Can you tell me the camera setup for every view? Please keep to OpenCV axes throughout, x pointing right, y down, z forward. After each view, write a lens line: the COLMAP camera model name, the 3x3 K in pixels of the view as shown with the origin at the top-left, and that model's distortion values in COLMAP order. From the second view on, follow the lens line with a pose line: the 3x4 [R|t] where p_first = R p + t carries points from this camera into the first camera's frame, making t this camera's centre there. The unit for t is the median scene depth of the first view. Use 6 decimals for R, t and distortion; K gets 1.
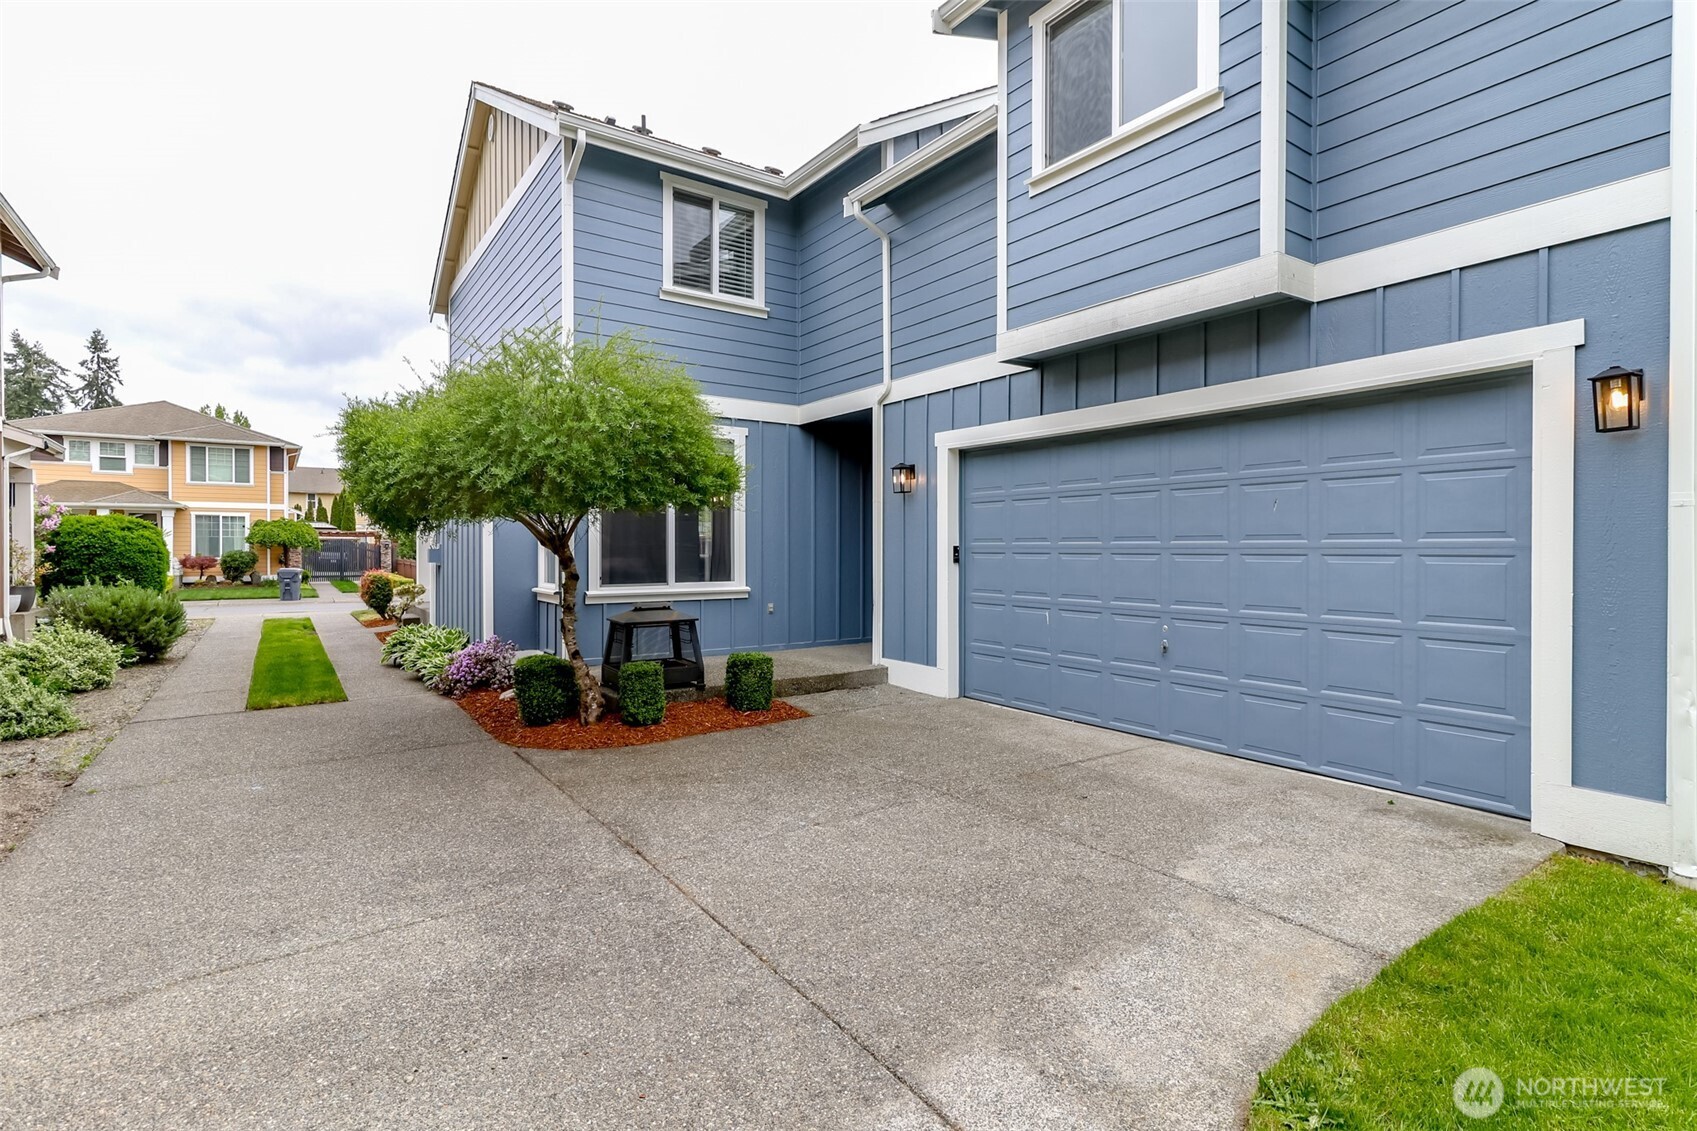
lens RADIAL K [[821.1, 0, 851.4], [0, 821.1, 545.4], [0, 0, 1]] dist [0.000205, 0.000001]
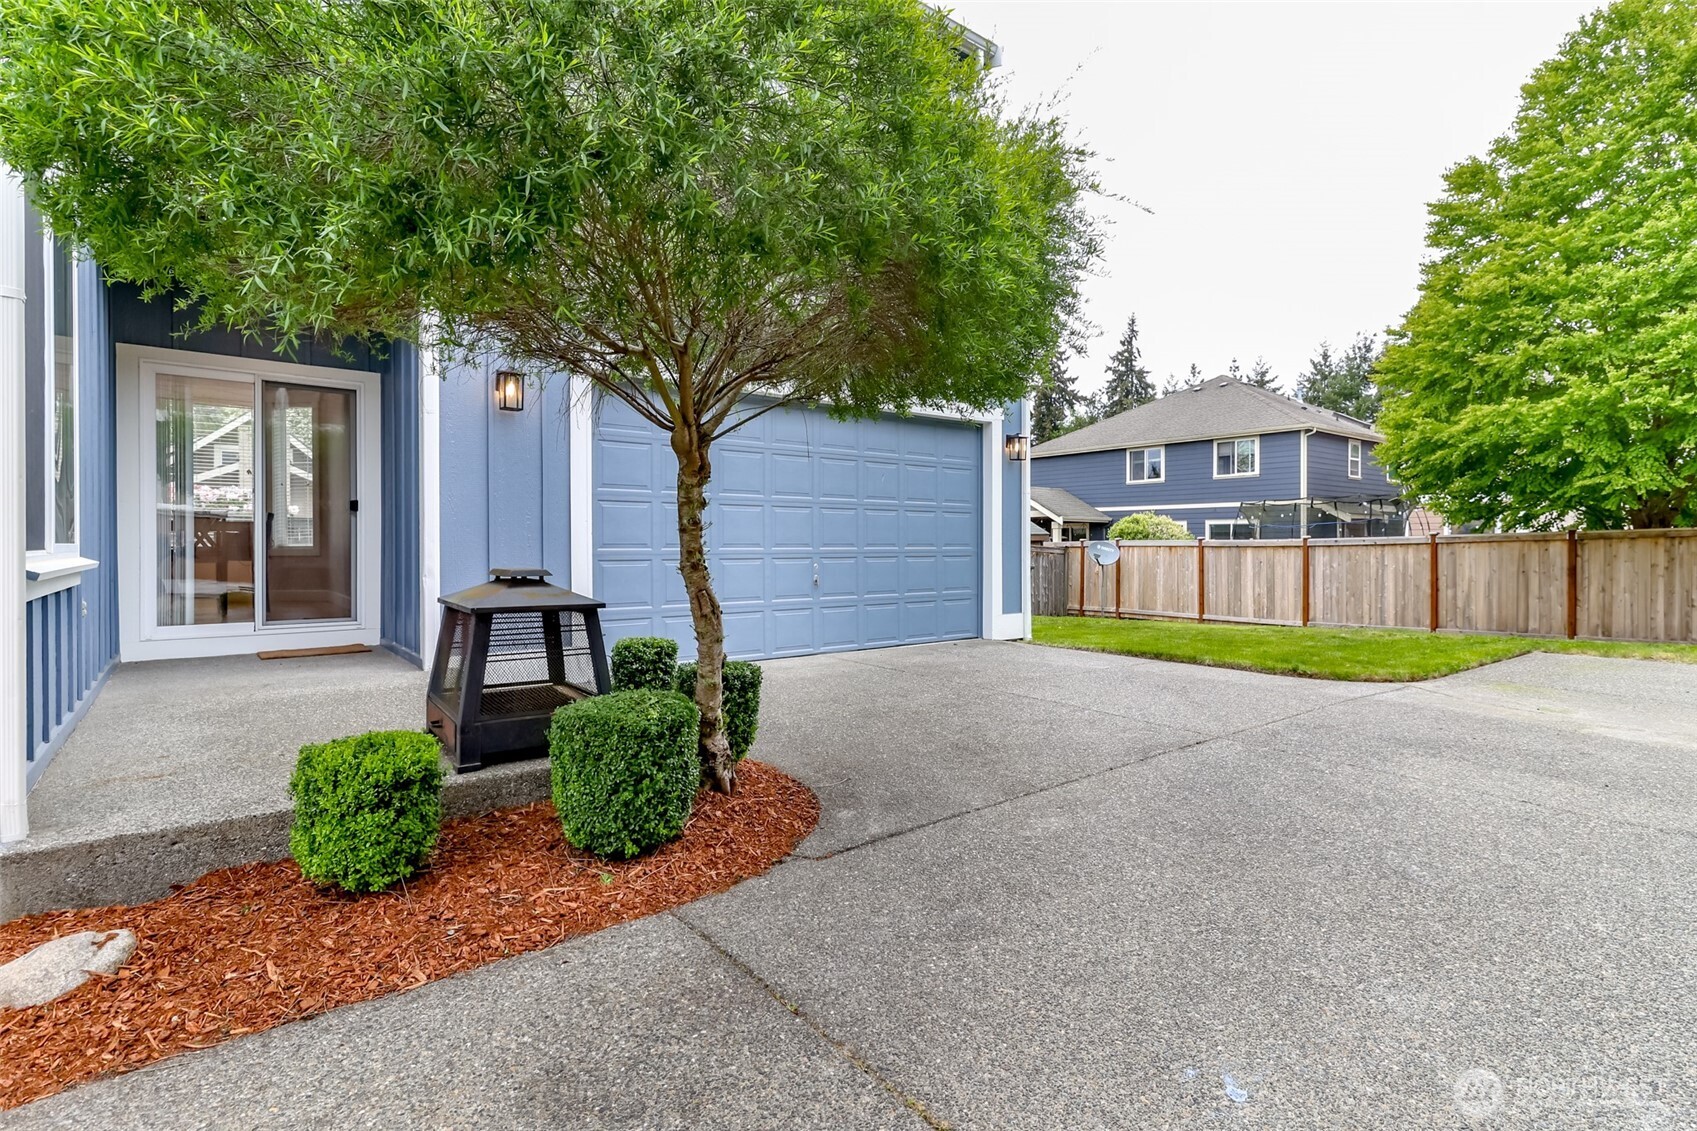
lens RADIAL K [[821.1, 0, 851.4], [0, 821.1, 545.4], [0, 0, 1]] dist [0.000205, 0.000001]
pose [[-0.043986, -0.009906, 0.998983, -1.095995], [0.000471, 0.999951, 0.009937, 0.068744], [-0.999032, 0.000907, -0.043979, 1.220004]]
